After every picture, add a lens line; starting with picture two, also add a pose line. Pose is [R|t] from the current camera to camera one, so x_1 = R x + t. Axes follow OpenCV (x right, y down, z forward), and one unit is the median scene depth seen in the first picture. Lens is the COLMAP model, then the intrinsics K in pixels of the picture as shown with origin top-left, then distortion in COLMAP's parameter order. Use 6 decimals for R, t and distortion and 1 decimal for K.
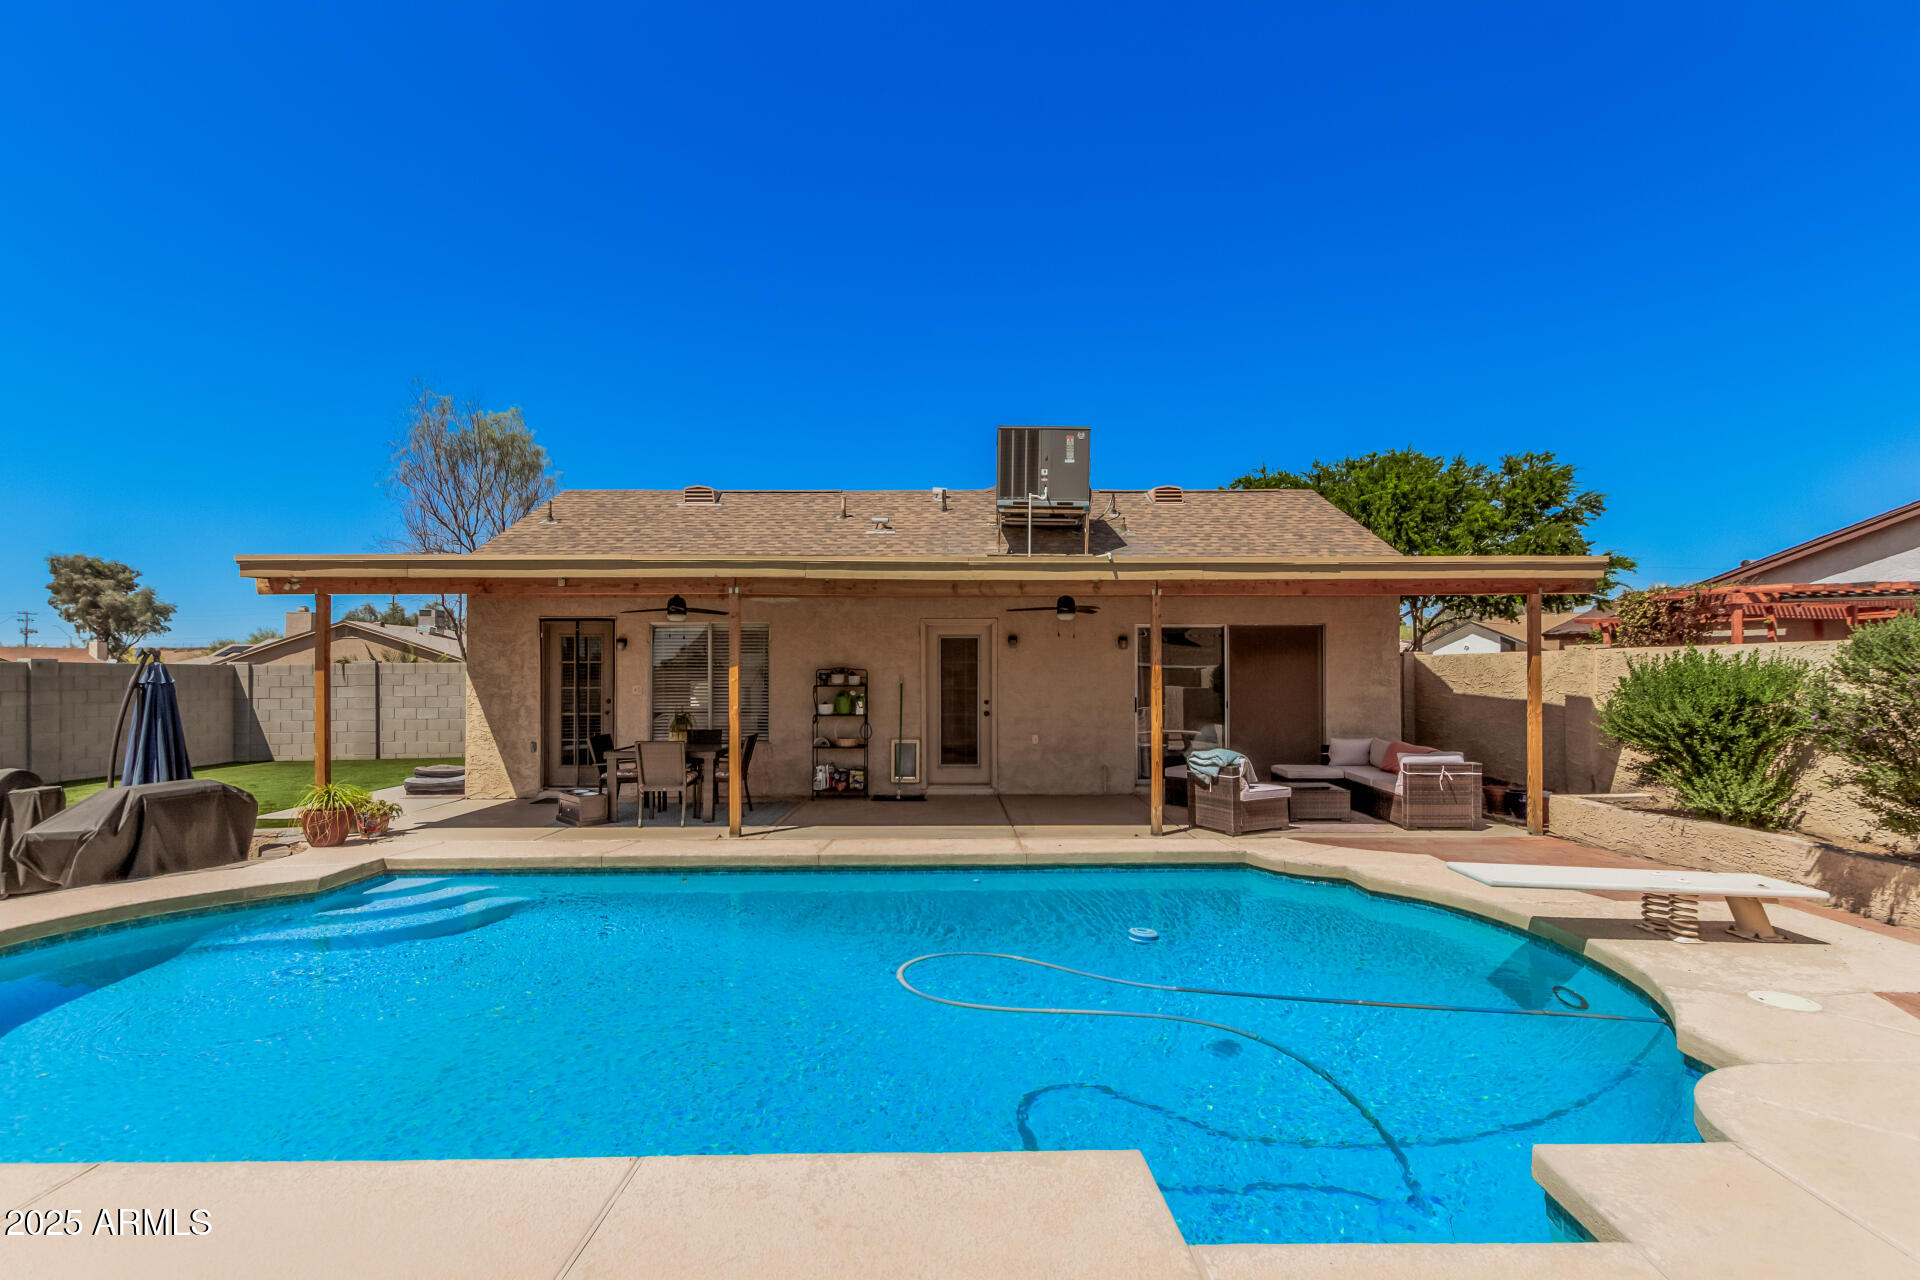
lens RADIAL K [[880.8, 0, 936.8], [0, 880.8, 674.3], [0, 0, 1]] dist [0.008426, -0.002036]
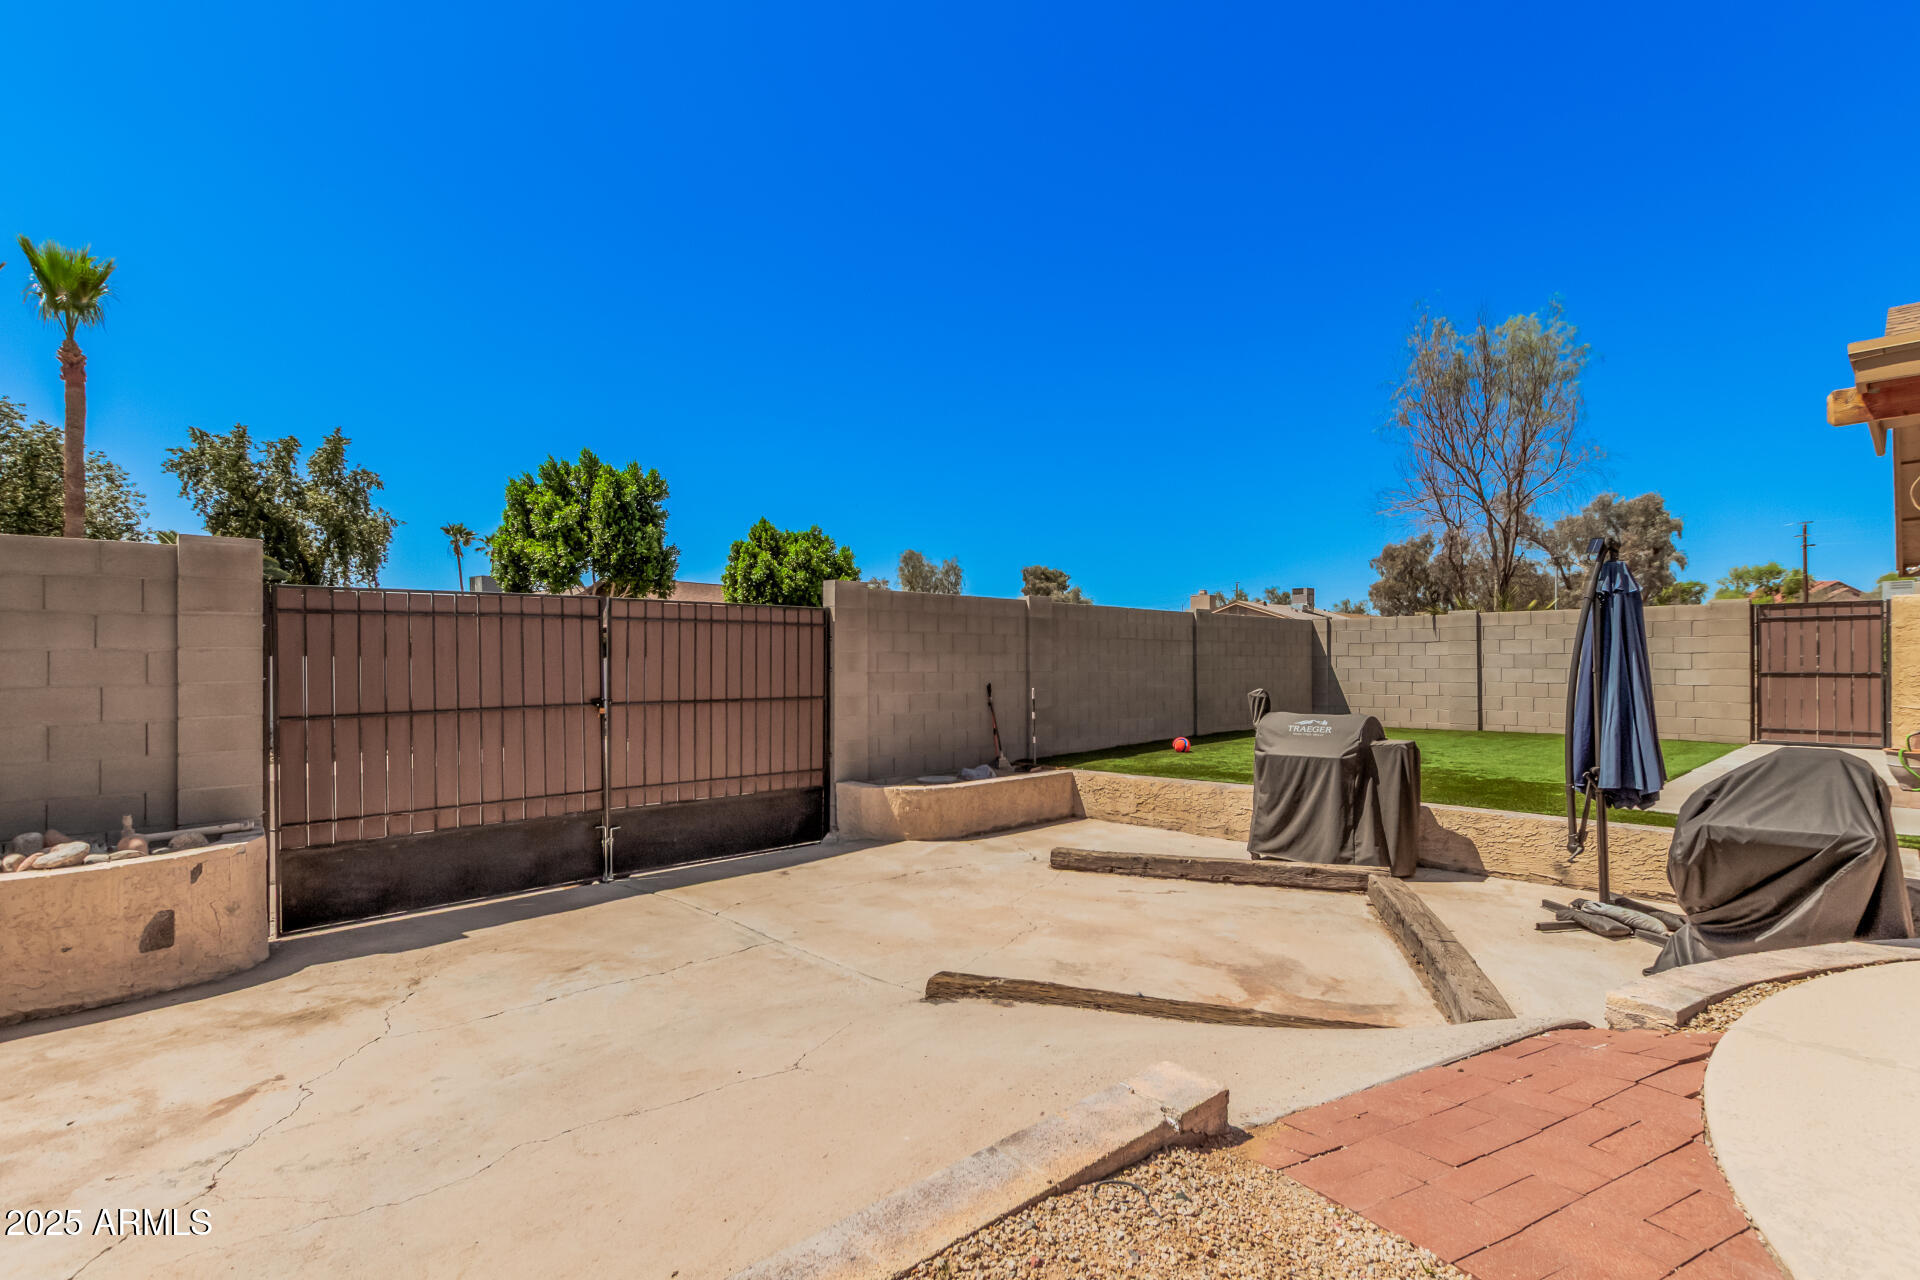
lens RADIAL K [[880.8, 0, 969.0], [0, 880.8, 656.9], [0, 0, 1]] dist [0.008426, -0.002036]
pose [[0.673605, 0.002464, -0.739088, -0.554256], [-0.001933, 0.999997, 0.001571, 0.043817], [0.739089, 0.000371, 0.673607, 0.164445]]
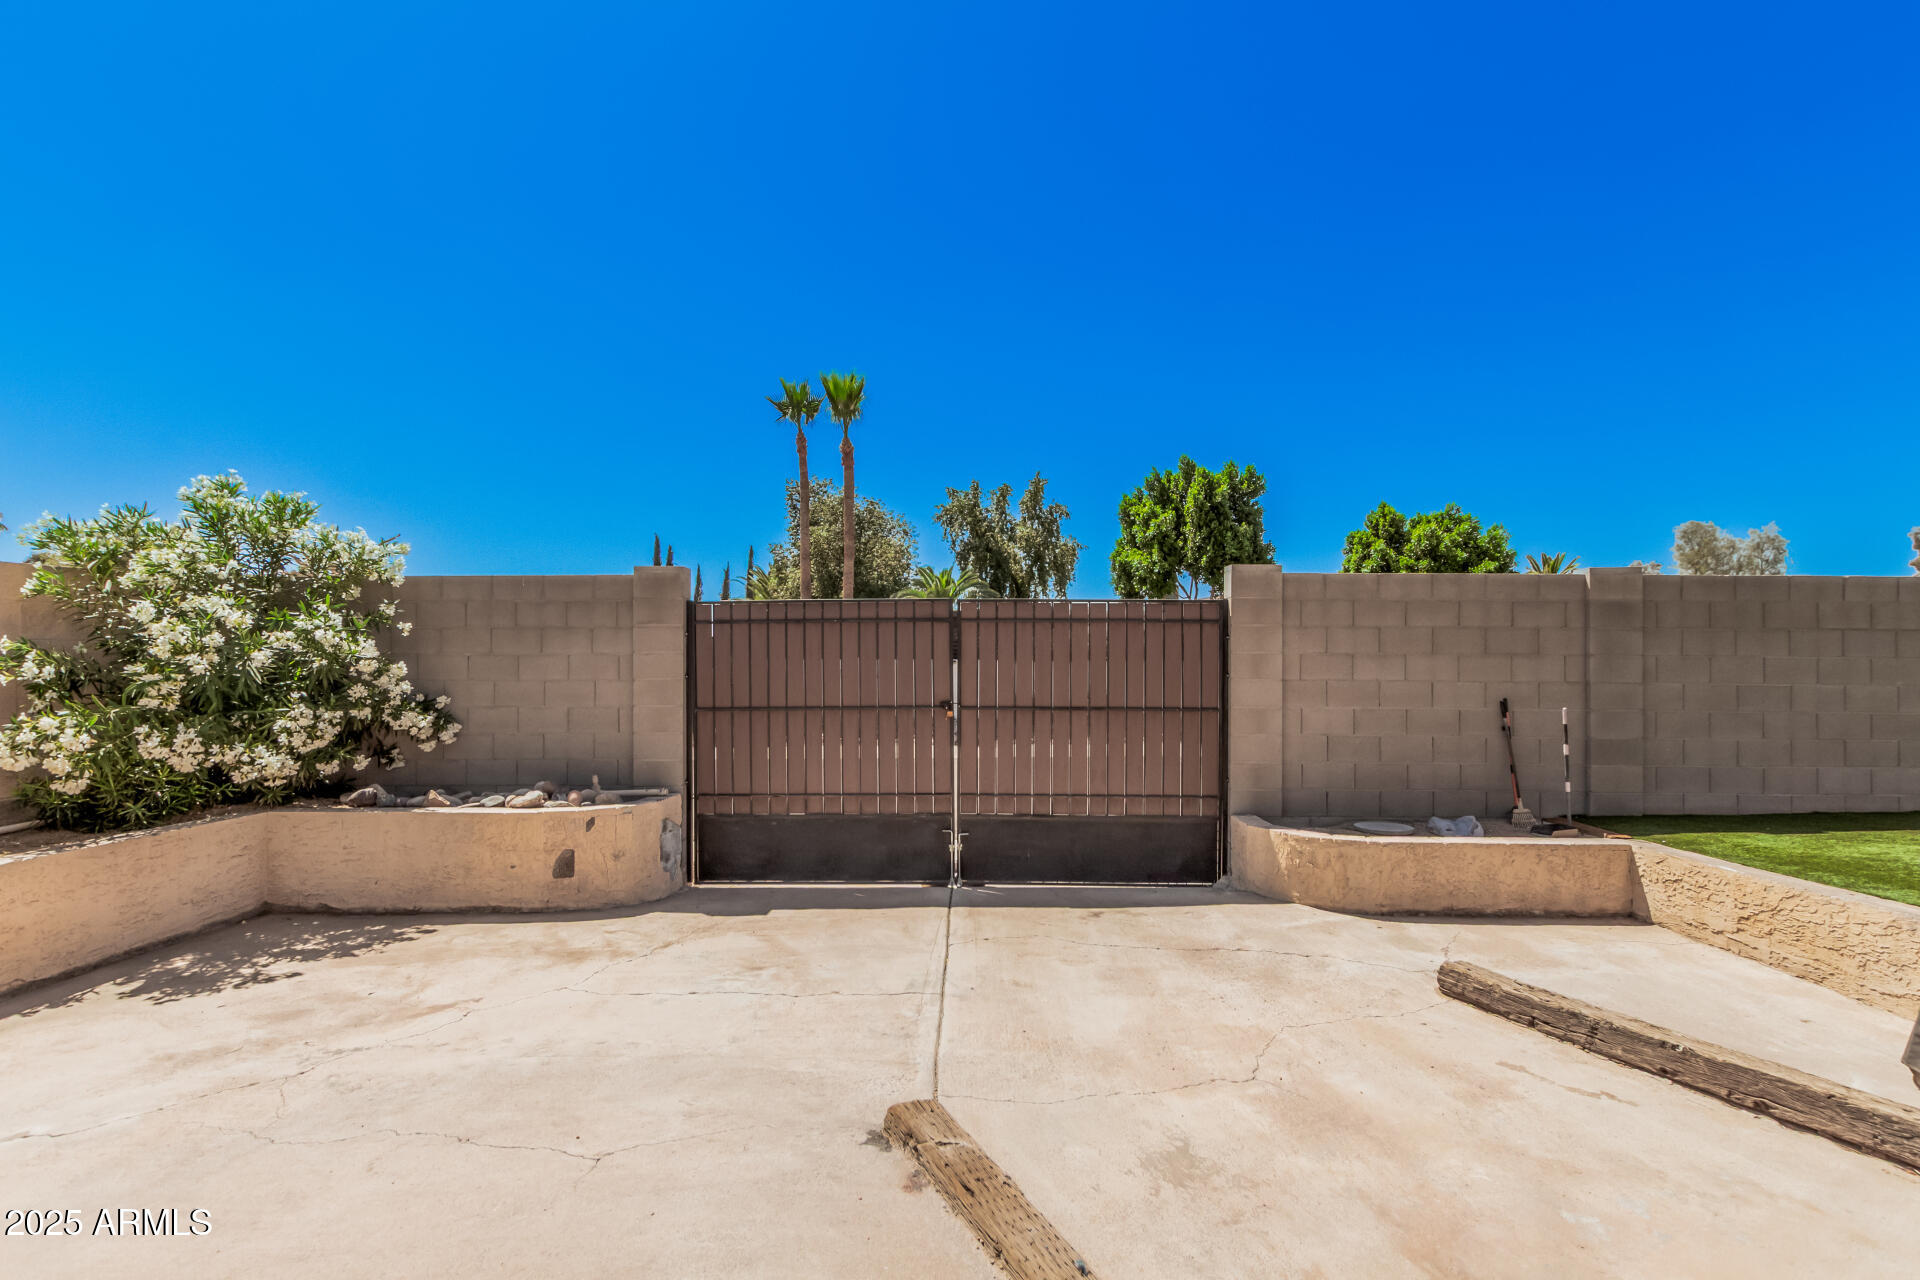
lens RADIAL K [[880.8, 0, 963.7], [0, 880.8, 653.3], [0, 0, 1]] dist [0.008426, -0.002036]
pose [[-0.029604, -0.004775, -0.999550, -0.570514], [-0.001451, 0.999988, -0.004734, 0.043665], [0.999561, 0.001310, -0.029610, 0.434118]]
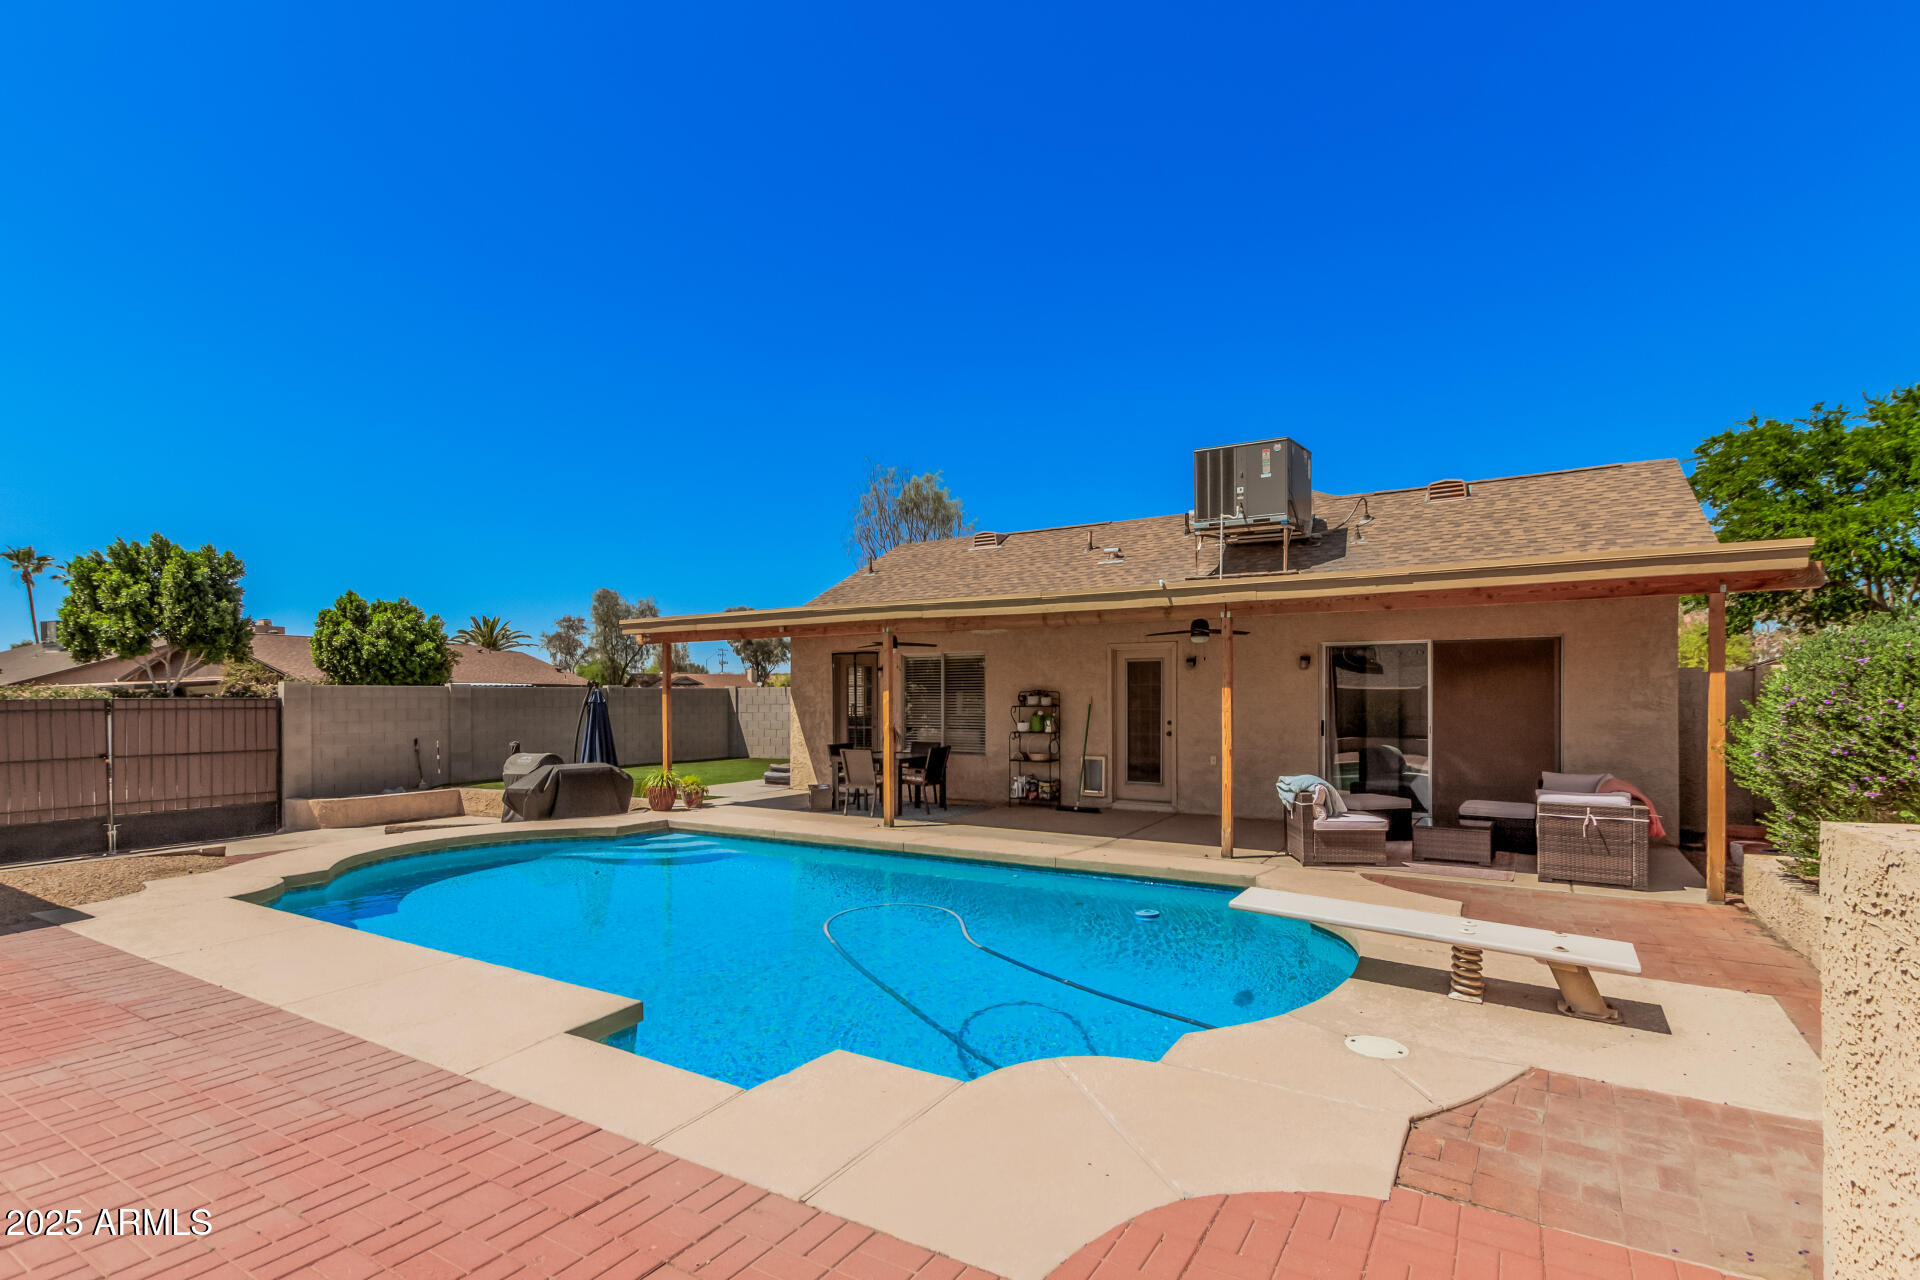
lens RADIAL K [[880.8, 0, 942.5], [0, 880.8, 702.1], [0, 0, 1]] dist [0.008426, -0.002036]
pose [[0.848514, 0.003268, -0.529163, 0.377560], [0.002651, 0.999942, 0.010425, -0.004136], [0.529166, -0.010249, 0.848456, -0.015486]]
